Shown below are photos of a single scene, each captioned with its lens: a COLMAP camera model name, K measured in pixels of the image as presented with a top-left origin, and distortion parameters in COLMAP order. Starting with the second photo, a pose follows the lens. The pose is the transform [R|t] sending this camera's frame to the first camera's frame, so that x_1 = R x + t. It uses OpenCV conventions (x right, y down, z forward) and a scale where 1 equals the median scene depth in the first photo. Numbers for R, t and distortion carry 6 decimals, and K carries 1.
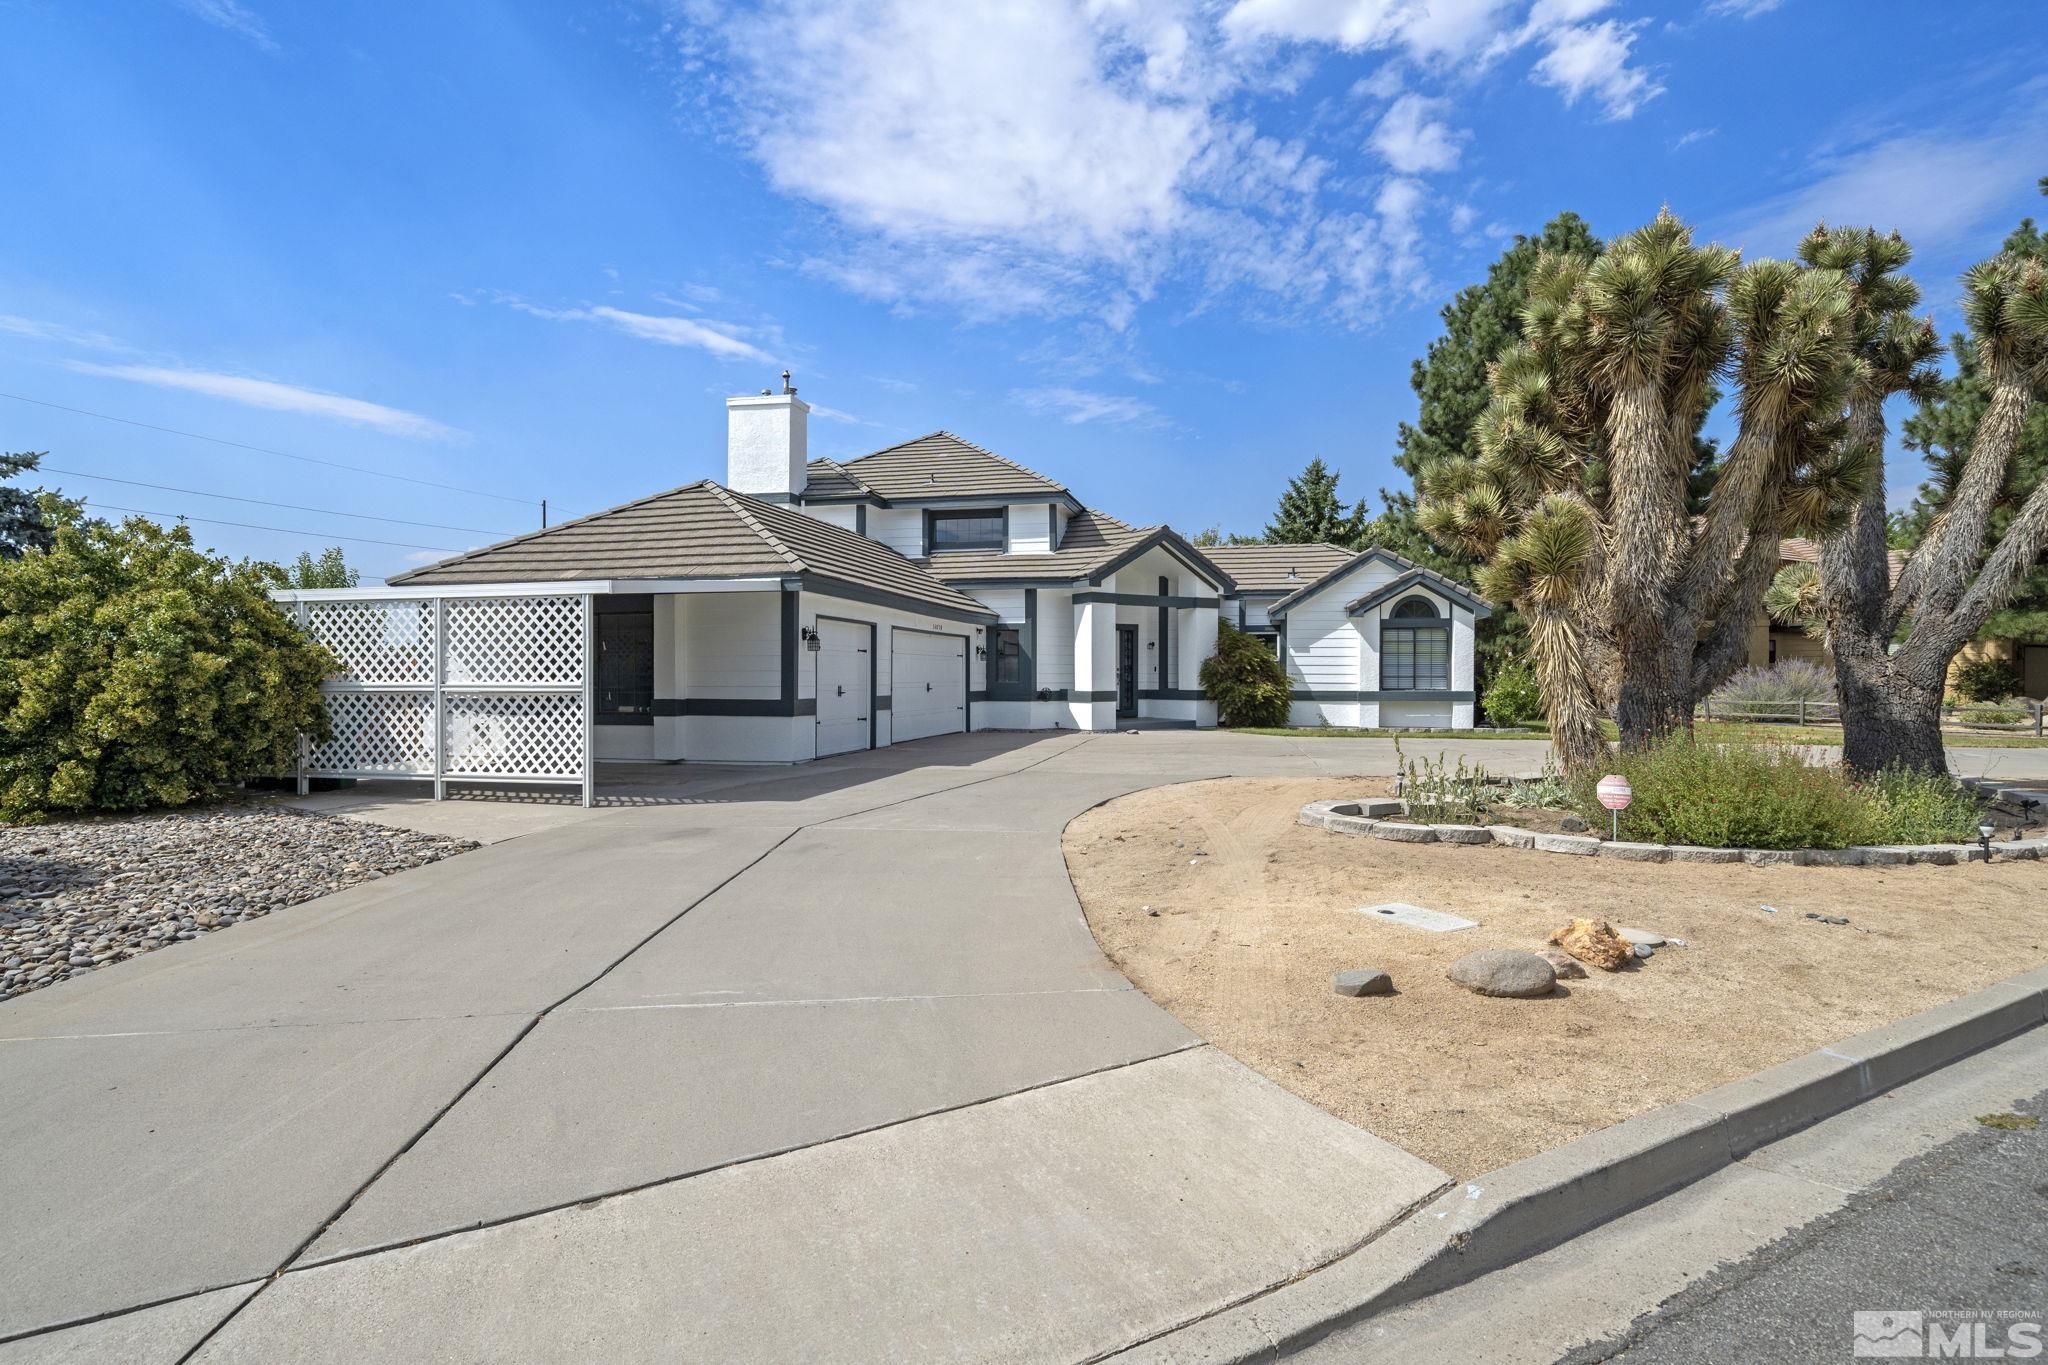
lens RADIAL K [[1048.5, 0, 1023.1], [0, 1048.5, 680.4], [0, 0, 1]] dist [-0.018028, 0.000440]
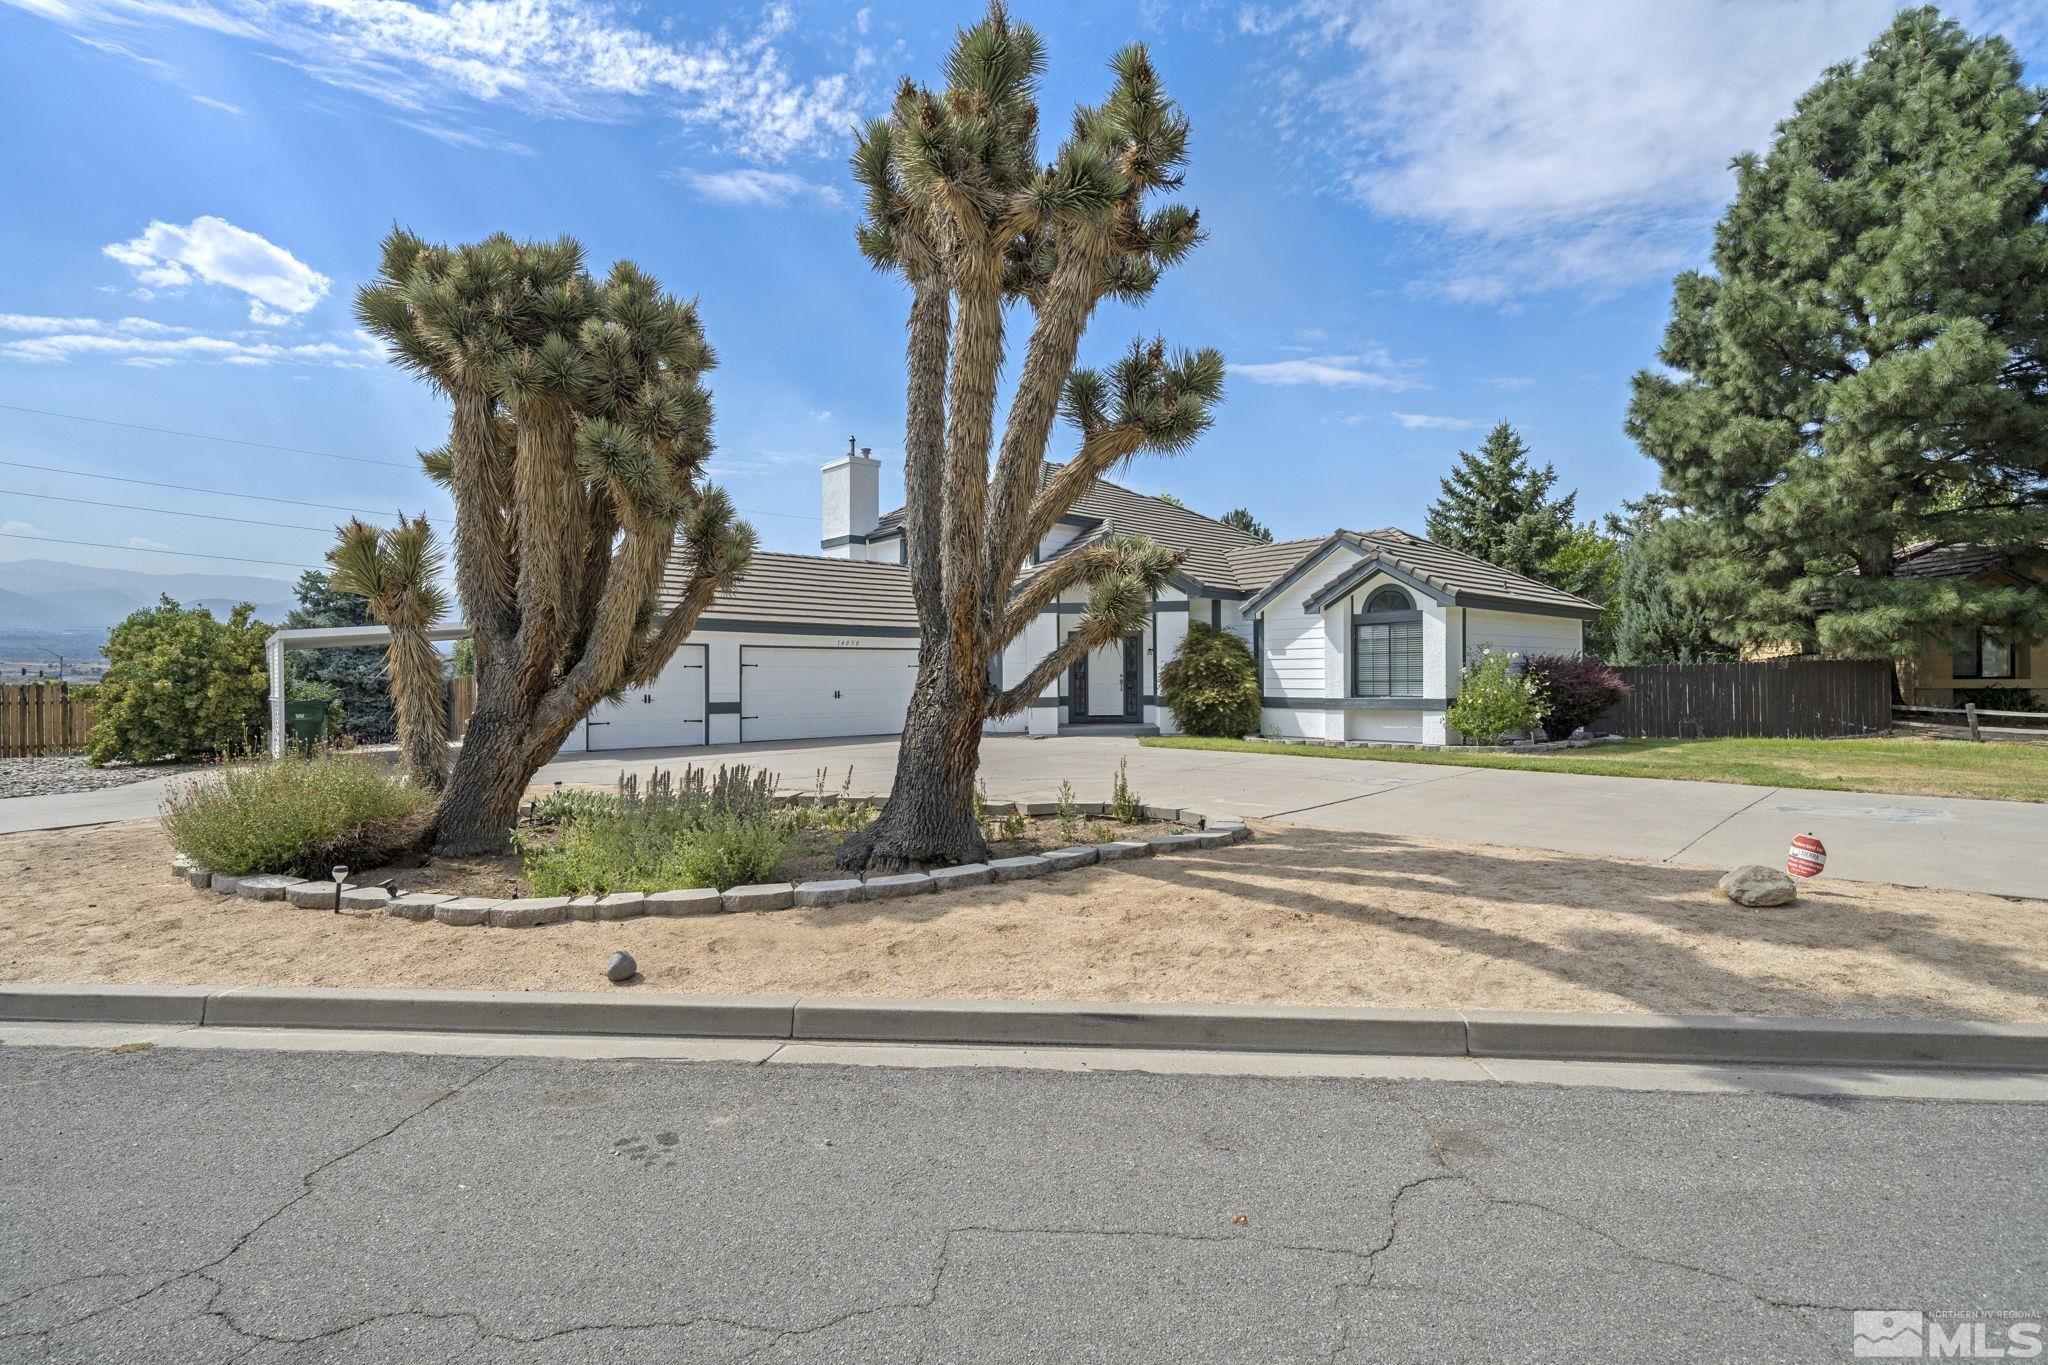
lens RADIAL K [[928.5, 0, 1020.6], [0, 928.5, 688.2], [0, 0, 1]] dist [-0.012209, 0.003220]
pose [[0.811355, -0.001263, -0.584553, 0.565413], [0.006494, 0.999955, 0.006852, -0.004980], [0.584518, -0.009355, 0.811327, 0.223435]]
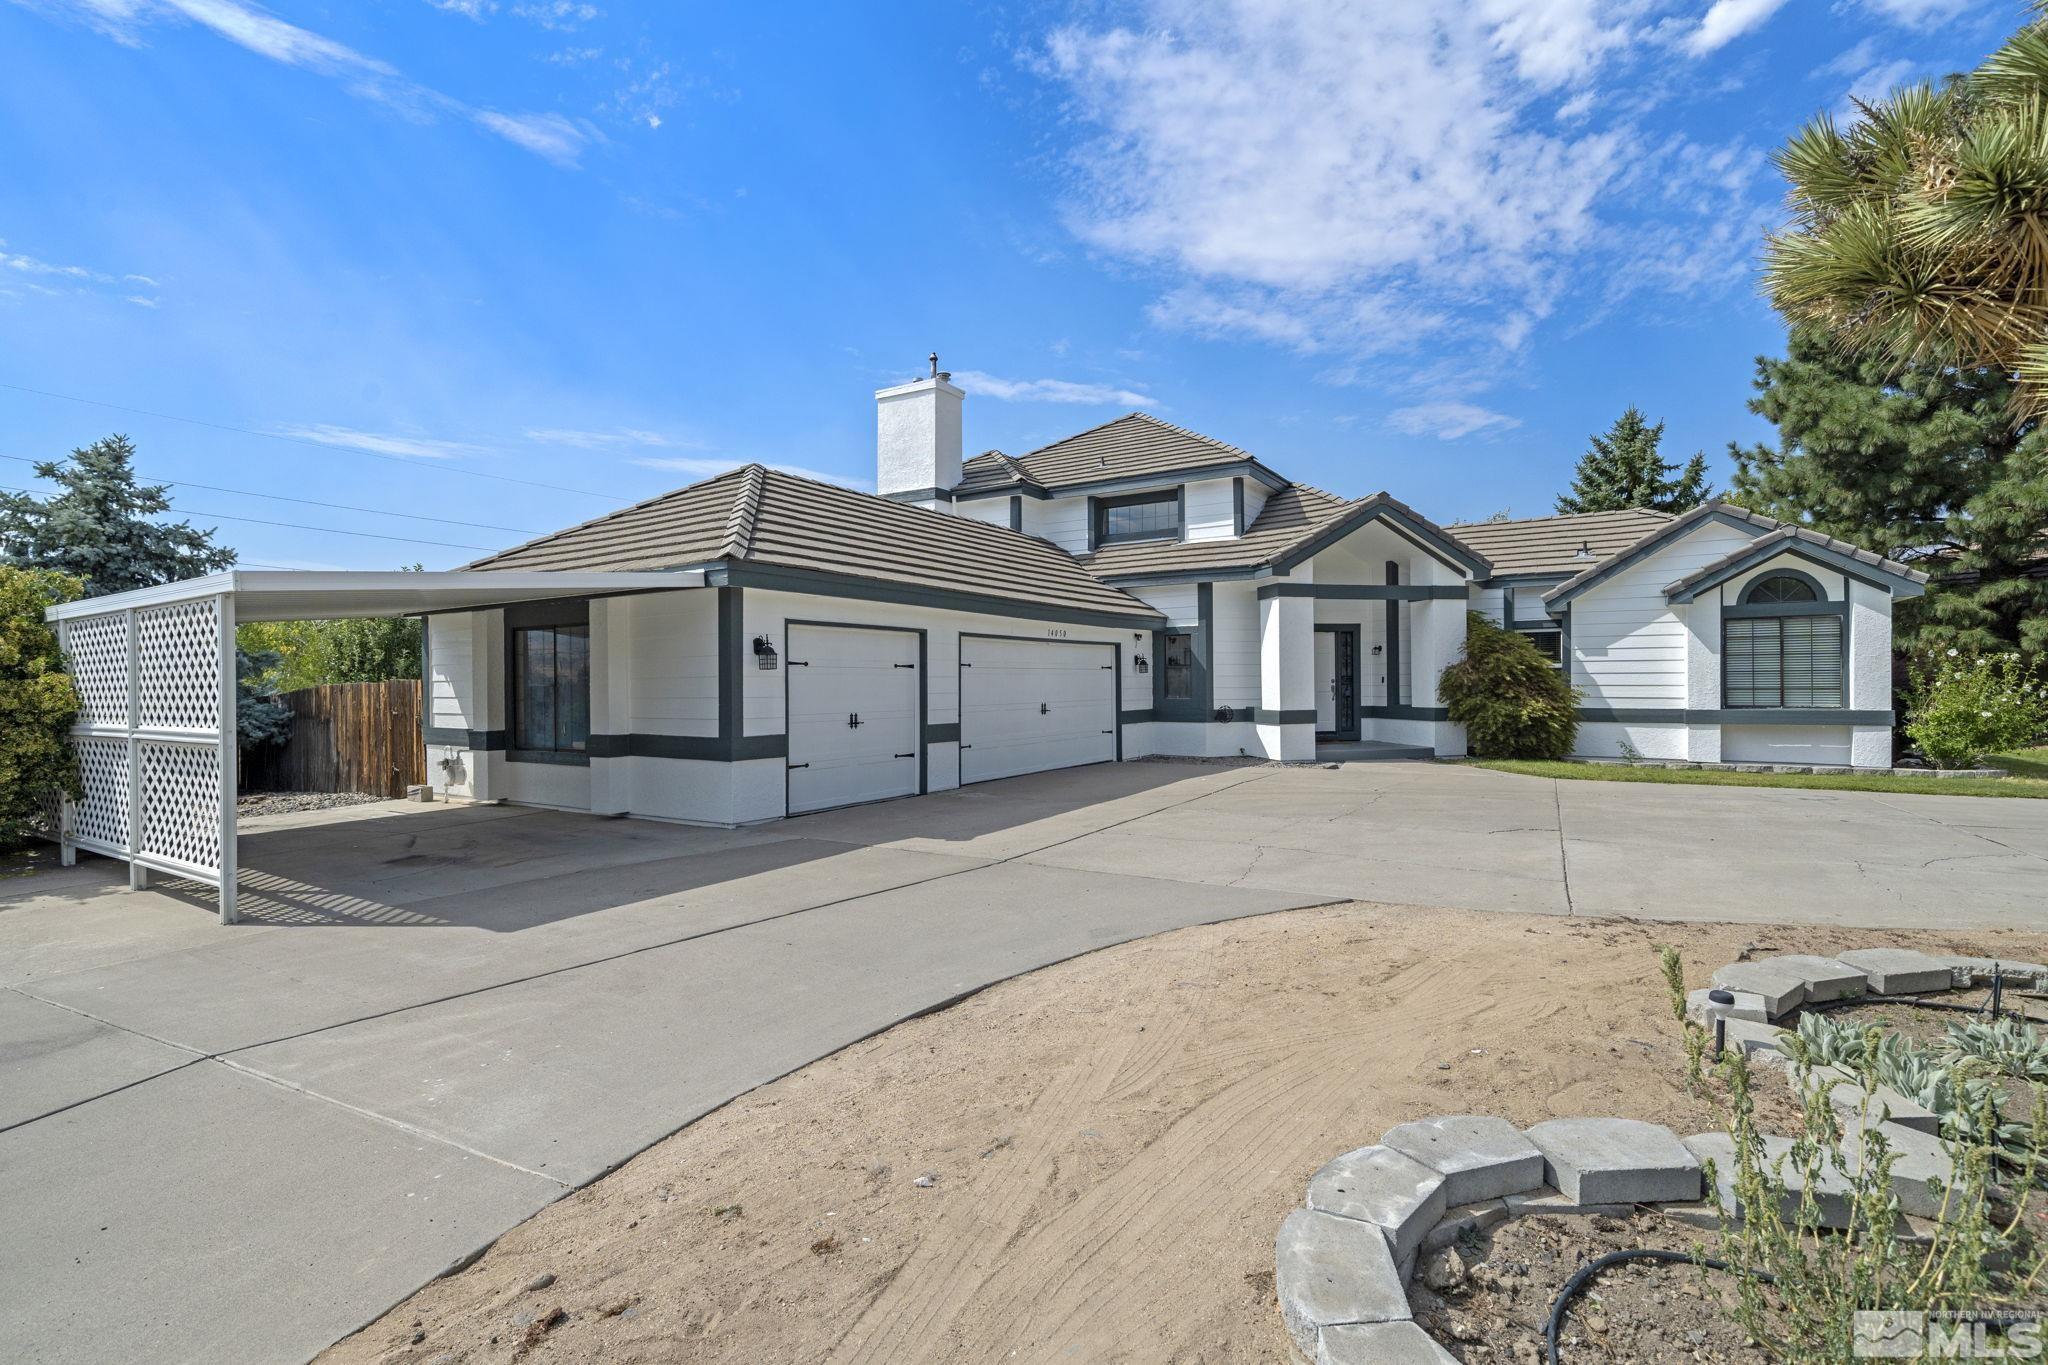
lens RADIAL K [[928.5, 0, 1019.0], [0, 928.5, 680.8], [0, 0, 1]] dist [-0.012209, 0.003220]
pose [[0.943804, -0.008824, -0.330389, 0.103124], [0.007716, 0.999959, -0.004664, -0.009548], [0.330416, 0.001853, 0.943833, 0.267222]]
